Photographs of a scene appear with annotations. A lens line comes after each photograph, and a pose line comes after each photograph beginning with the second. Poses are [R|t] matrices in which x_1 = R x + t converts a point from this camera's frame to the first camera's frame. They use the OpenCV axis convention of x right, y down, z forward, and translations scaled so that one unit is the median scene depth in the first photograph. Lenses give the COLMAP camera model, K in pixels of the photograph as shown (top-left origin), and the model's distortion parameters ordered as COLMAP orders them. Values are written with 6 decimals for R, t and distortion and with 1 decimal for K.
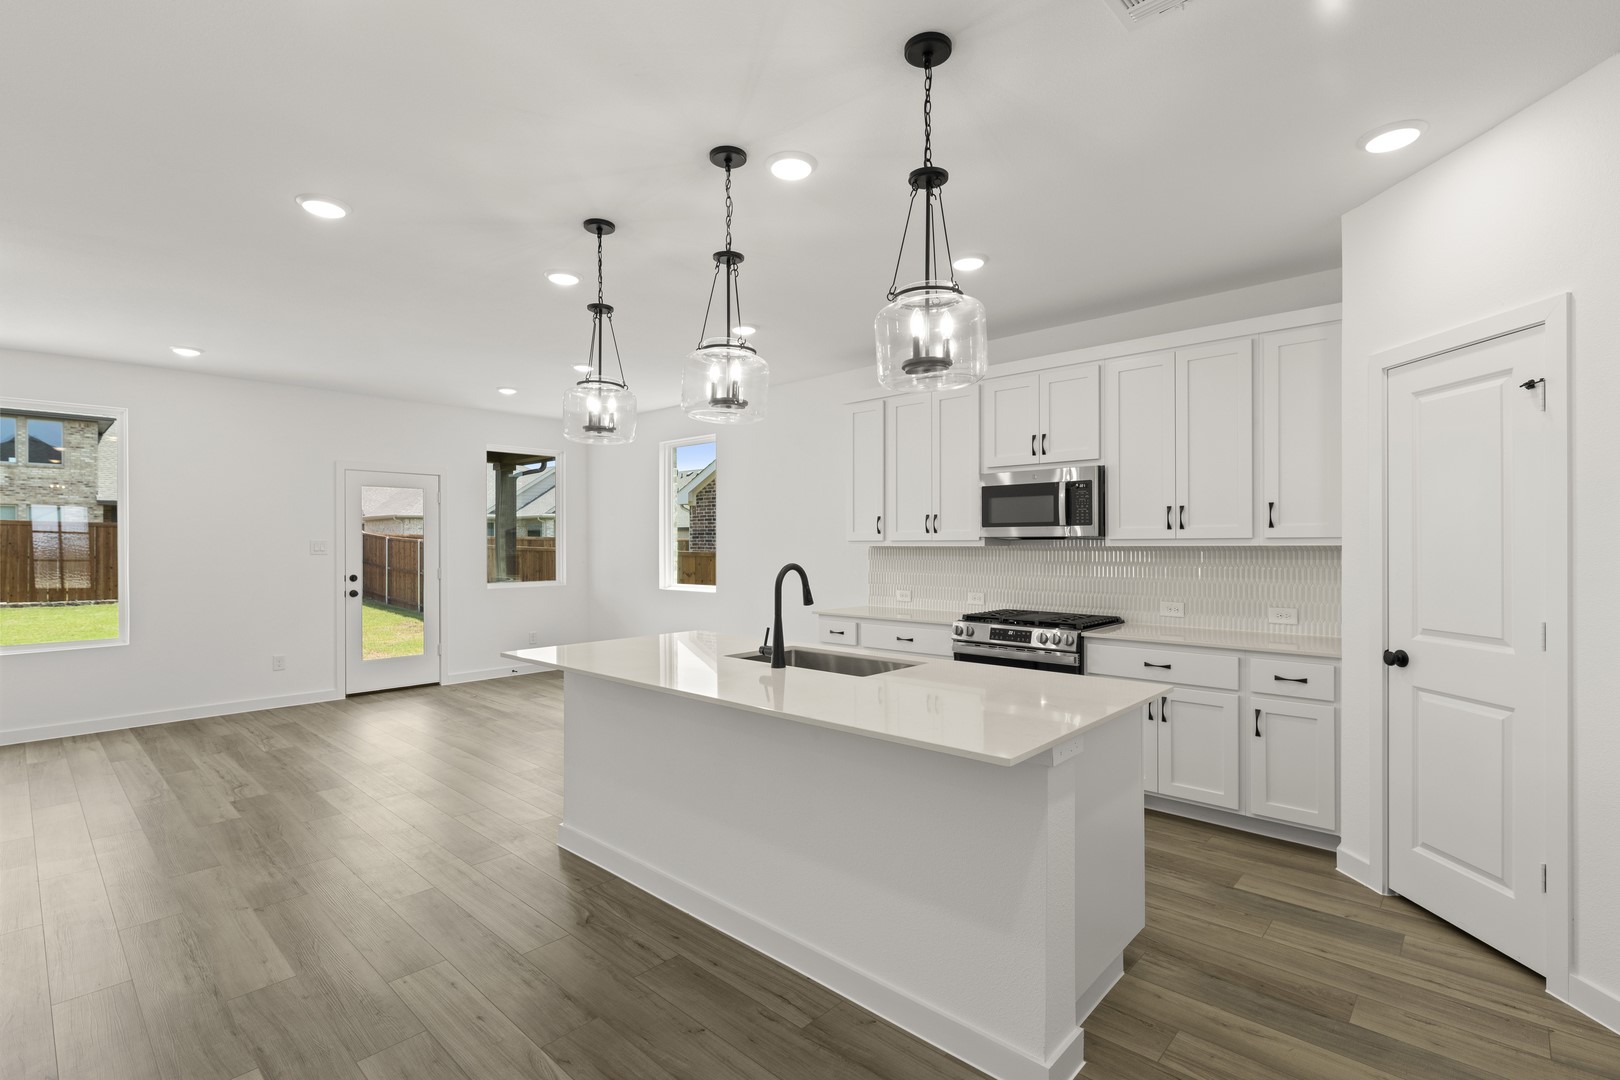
lens RADIAL K [[748.6, 0, 794.5], [0, 748.6, 544.4], [0, 0, 1]] dist [0.006441, -0.000113]
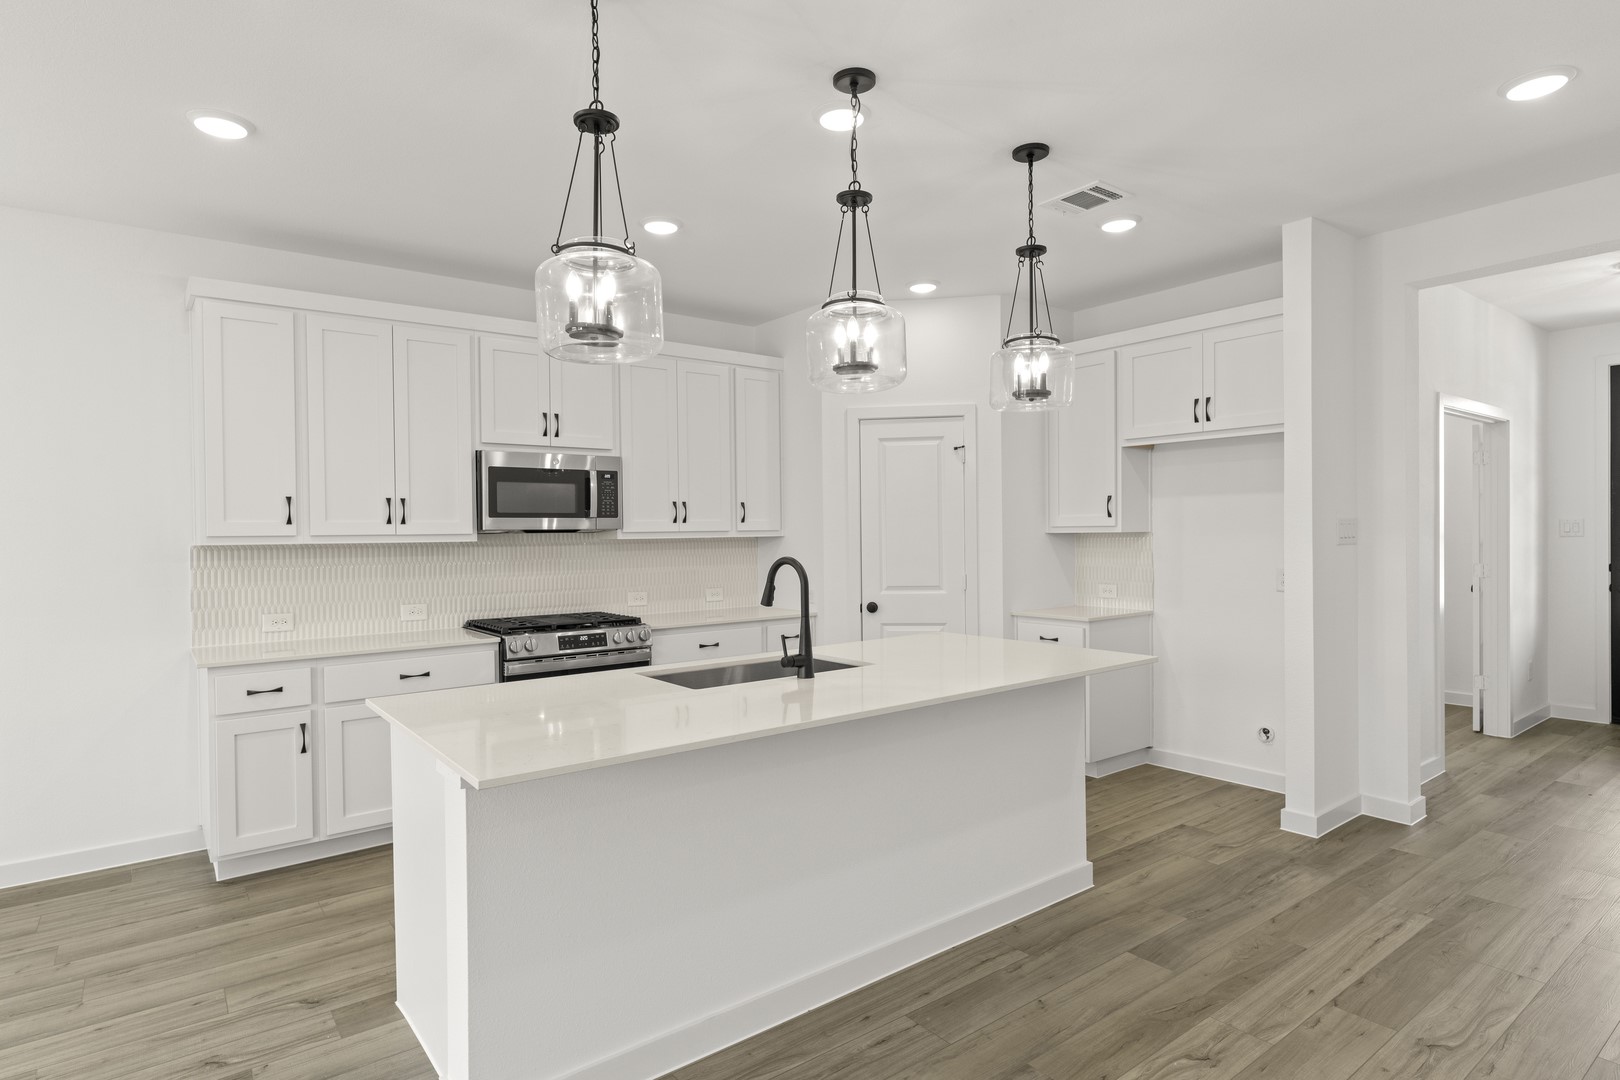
lens RADIAL K [[877.9, 0, 814.2], [0, 877.9, 550.3], [0, 0, 1]] dist [0.001383, 0.001556]
pose [[0.148315, -0.017479, 0.988786, -0.705545], [0.013248, 0.999789, 0.015686, 0.002075], [-0.988851, 0.010773, 0.148516, 0.585511]]
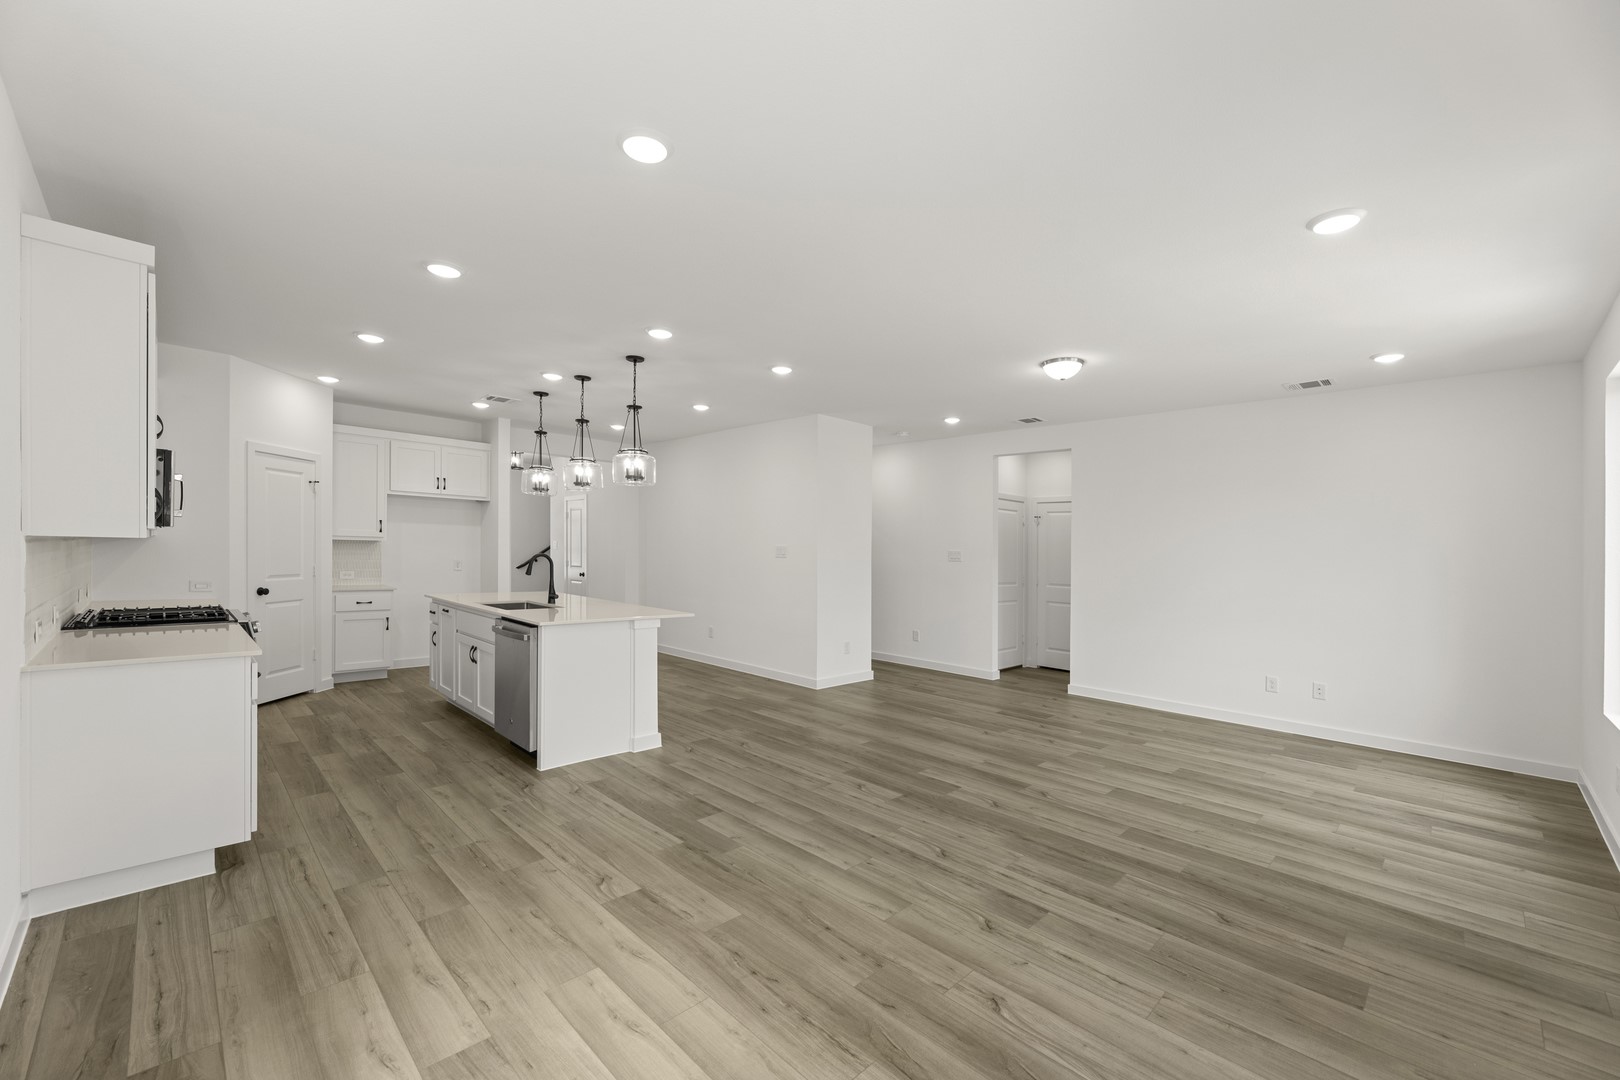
lens RADIAL K [[652.7, 0, 820.2], [0, 652.7, 540.7], [0, 0, 1]] dist [0.002497, -0.000044]
pose [[-0.999664, -0.023945, 0.009947, -0.541255], [-0.024079, 0.999617, -0.013616, -0.002343], [-0.009617, -0.013851, -0.999858, 1.957808]]
